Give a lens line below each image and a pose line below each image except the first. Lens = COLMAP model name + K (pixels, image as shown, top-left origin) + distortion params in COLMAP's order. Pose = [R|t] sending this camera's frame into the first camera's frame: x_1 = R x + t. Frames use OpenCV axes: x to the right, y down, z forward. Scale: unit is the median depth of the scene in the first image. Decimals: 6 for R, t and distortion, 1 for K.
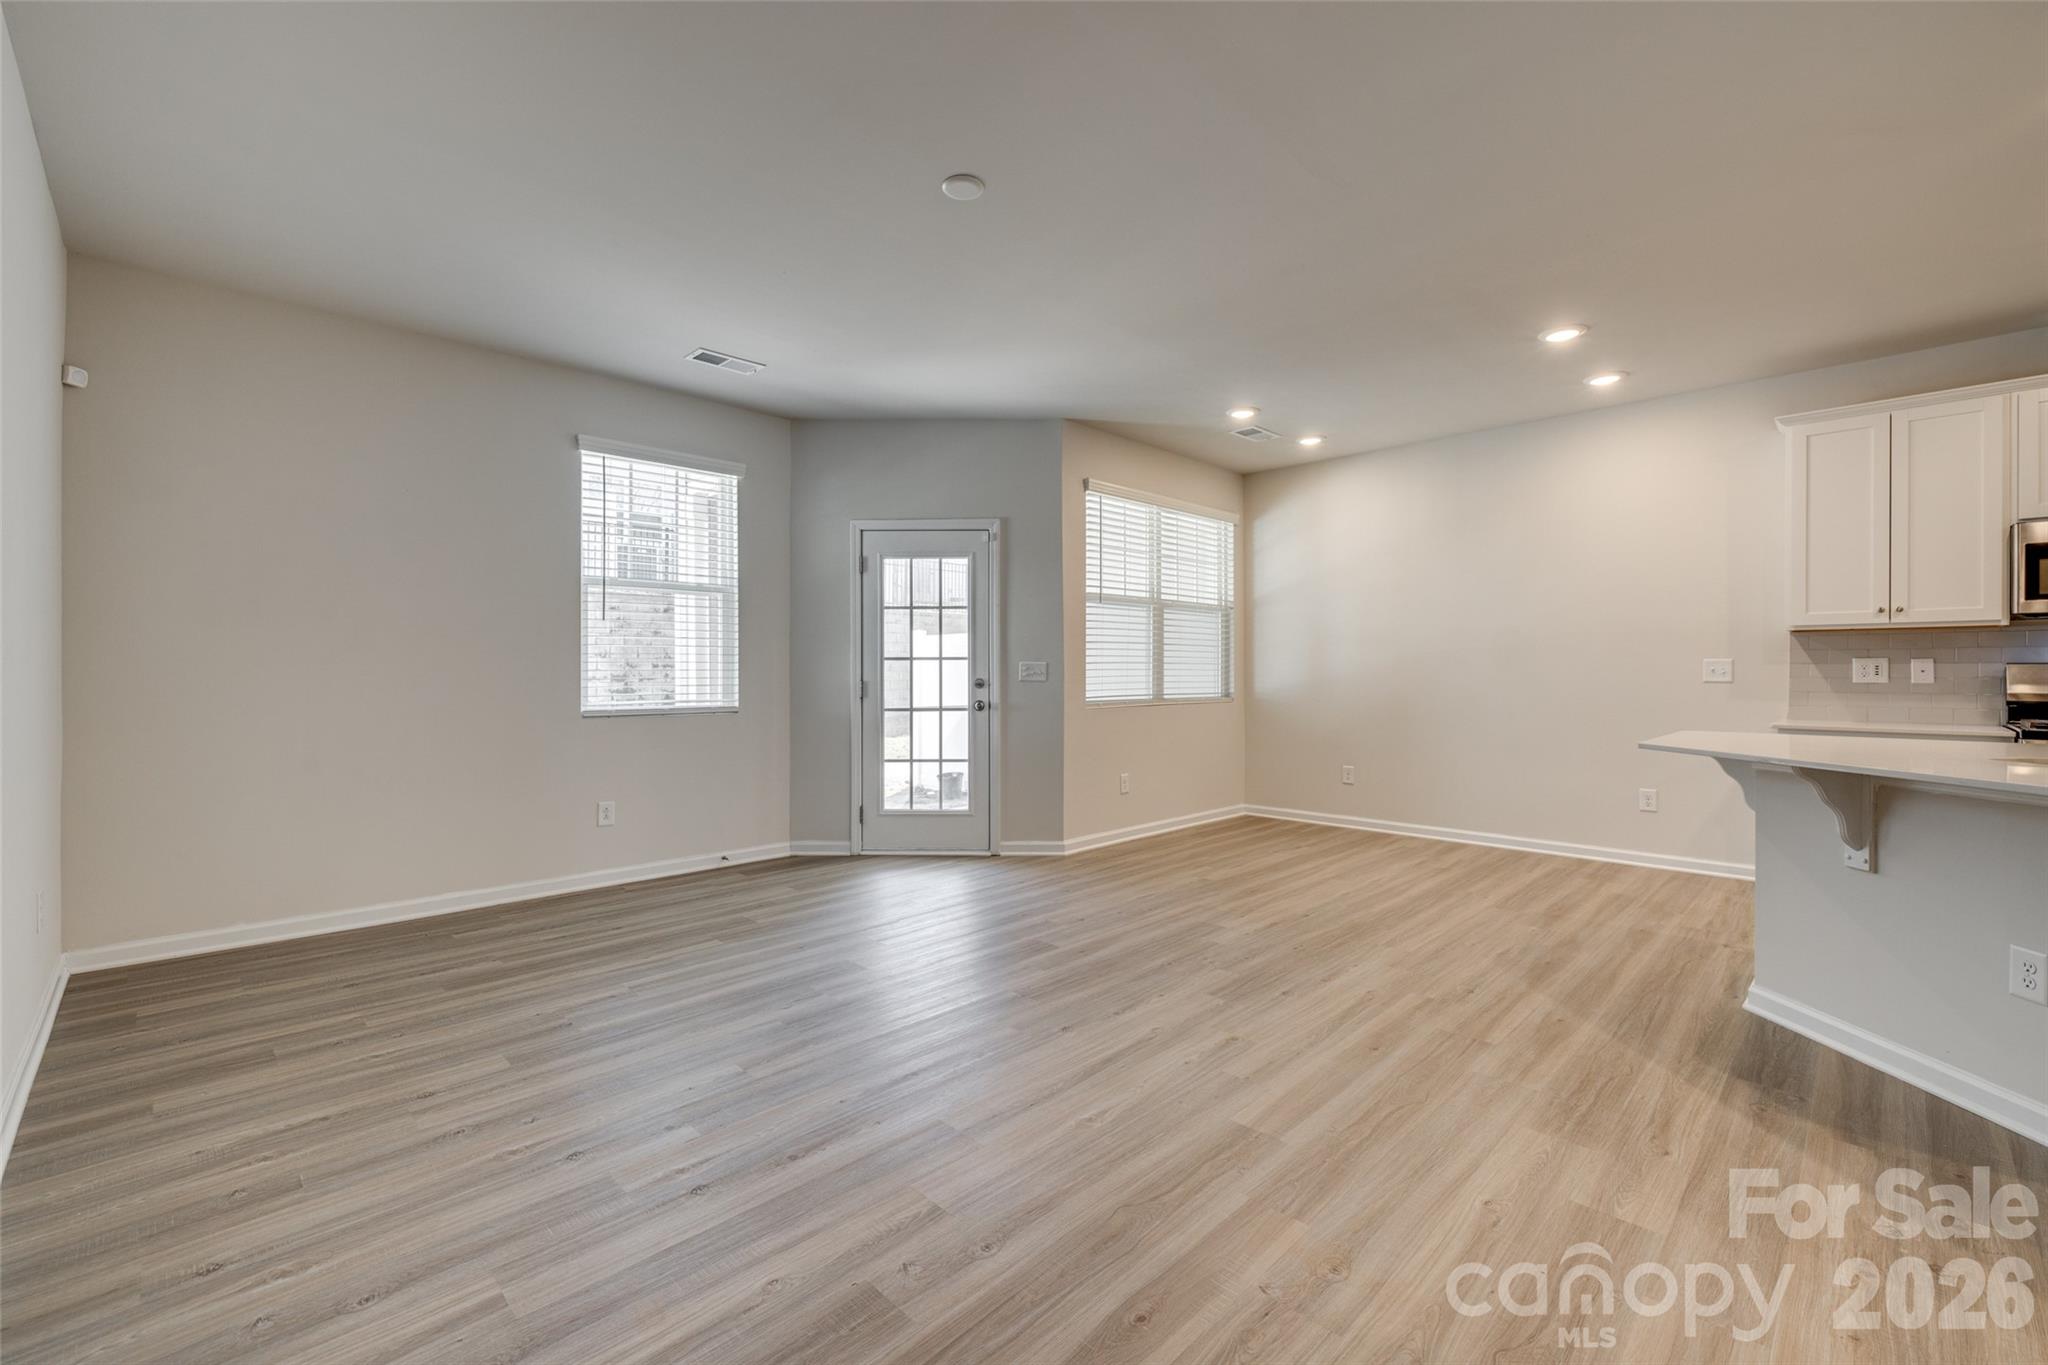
lens RADIAL K [[863.3, 0, 1021.2], [0, 863.3, 669.0], [0, 0, 1]] dist [-0.001374, -0.000580]
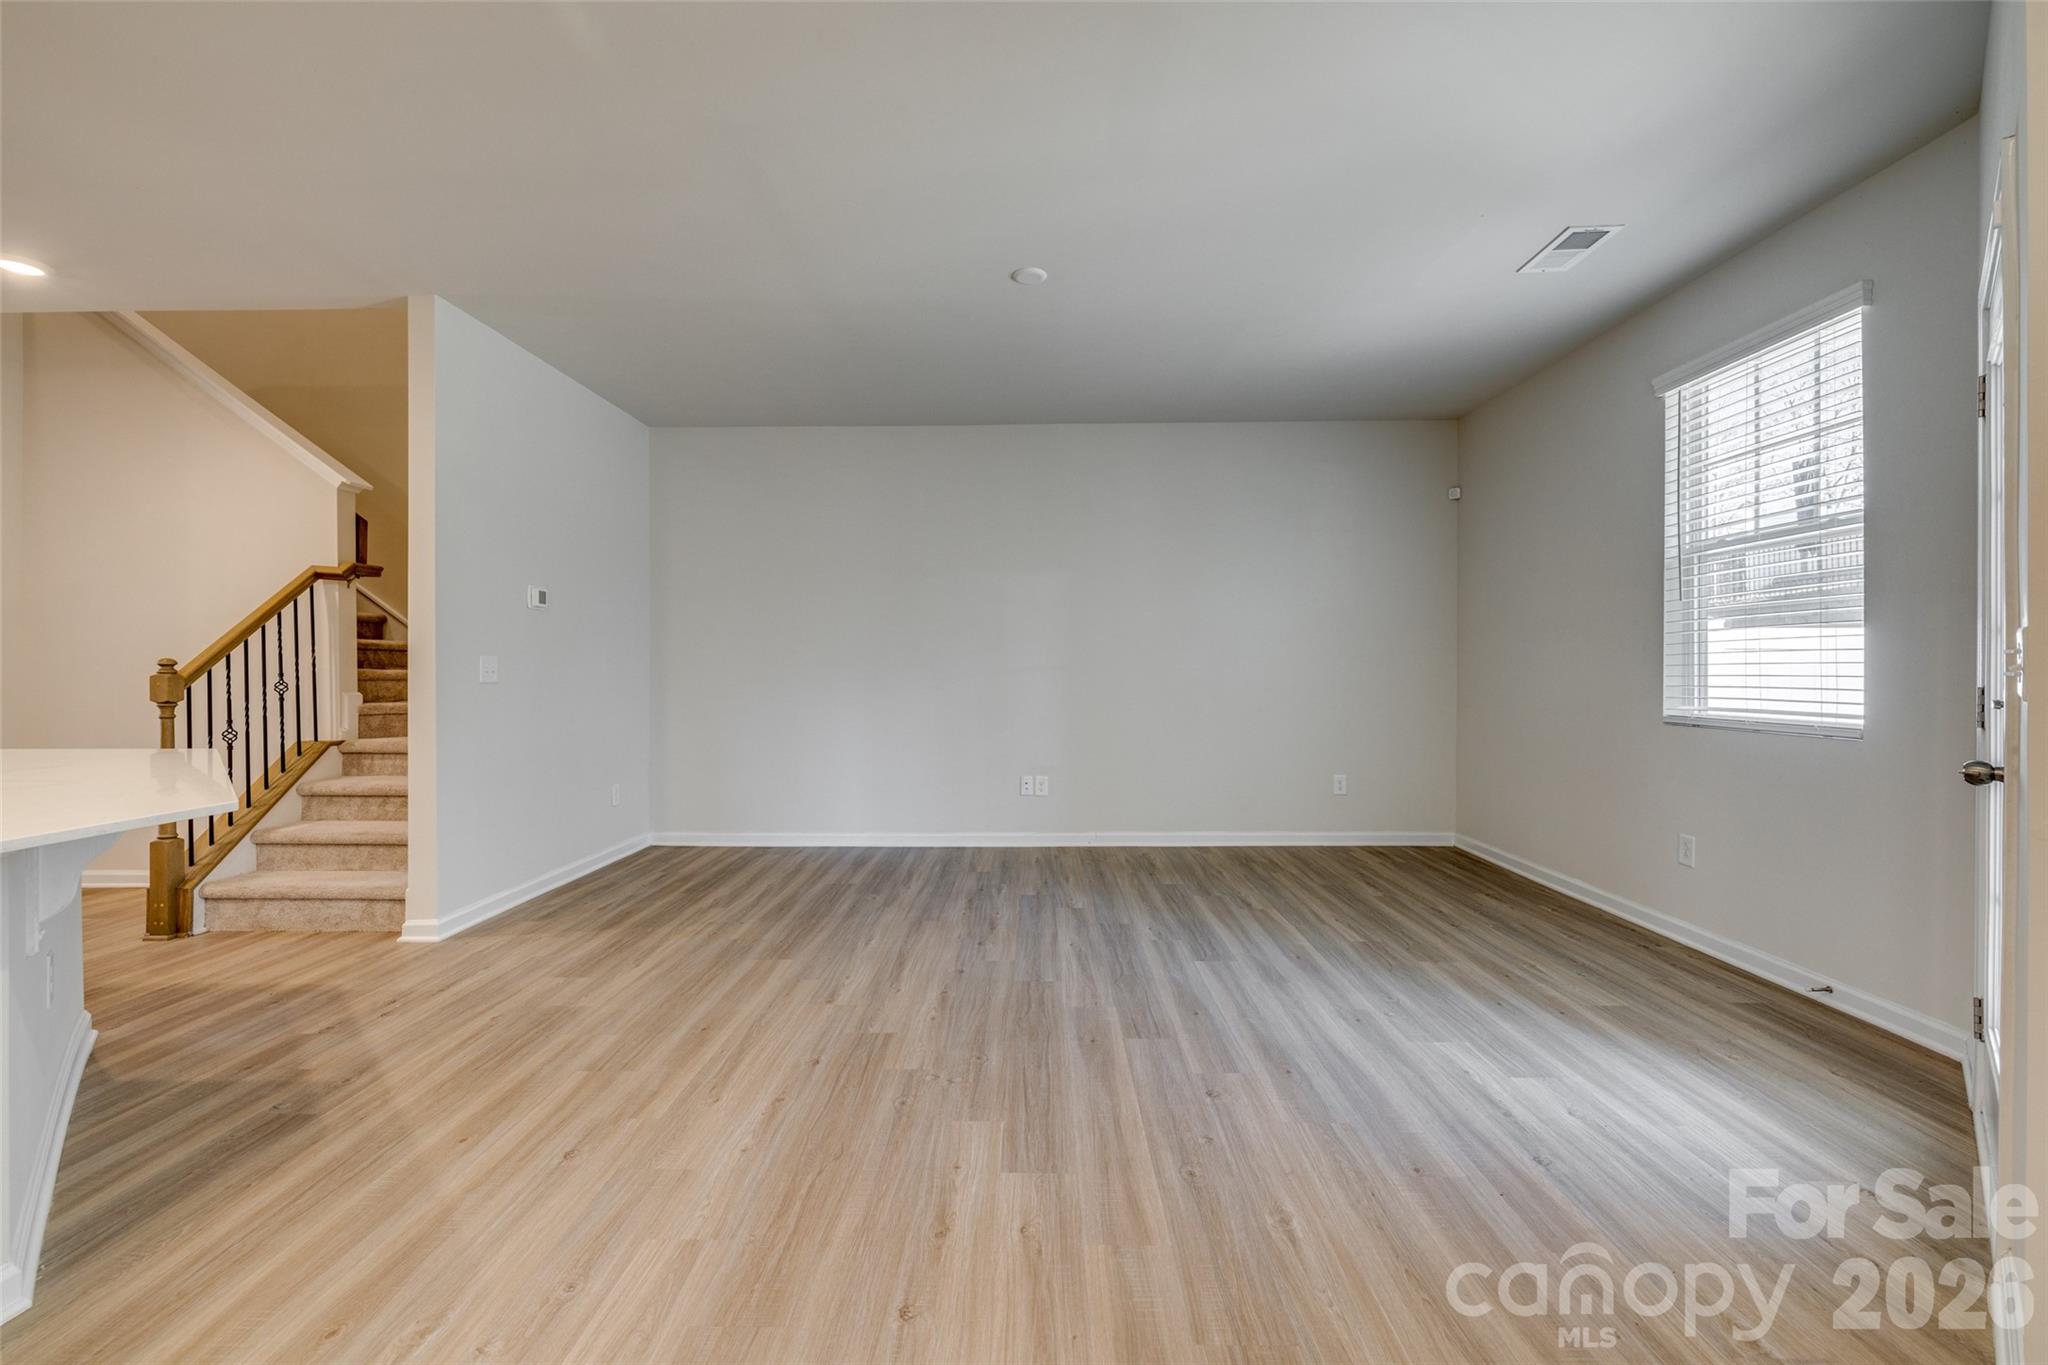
lens RADIAL K [[863.3, 0, 1020.0], [0, 863.3, 664.6], [0, 0, 1]] dist [-0.001374, -0.000580]
pose [[-0.720044, -0.001743, -0.693926, 0.494867], [0.005377, 0.999953, -0.008091, 0.004710], [0.693908, -0.009557, -0.720001, 1.162864]]
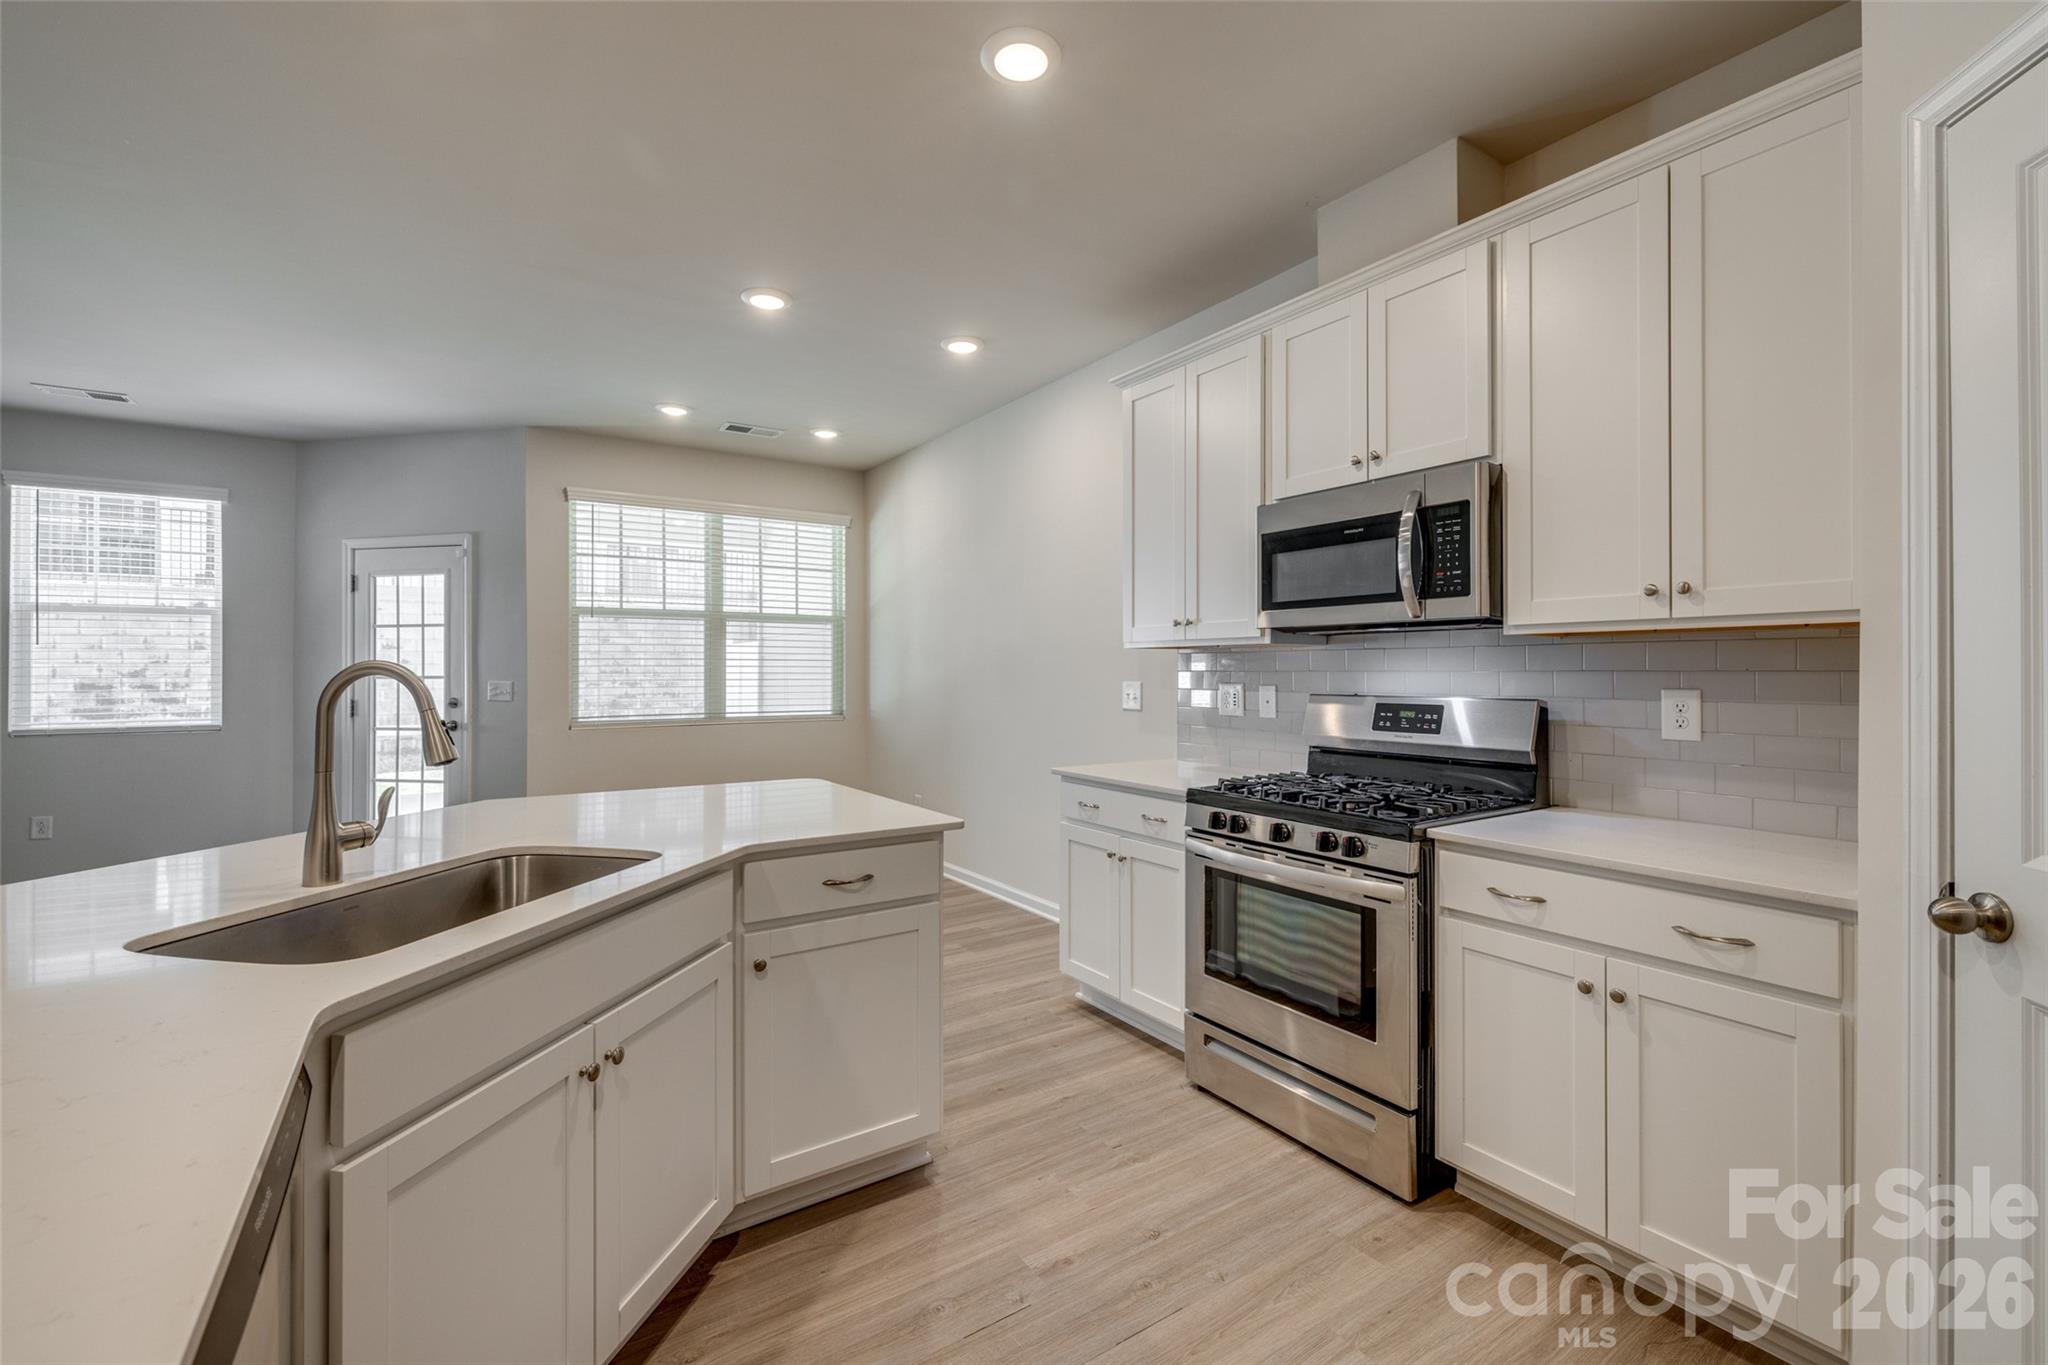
lens RADIAL K [[863.3, 0, 1028.2], [0, 863.3, 668.9], [0, 0, 1]] dist [-0.001374, -0.000580]
pose [[0.981773, -0.001543, -0.190052, 0.921975], [0.001830, 0.999997, 0.001334, -0.026084], [0.190050, -0.001657, 0.981773, 0.198121]]
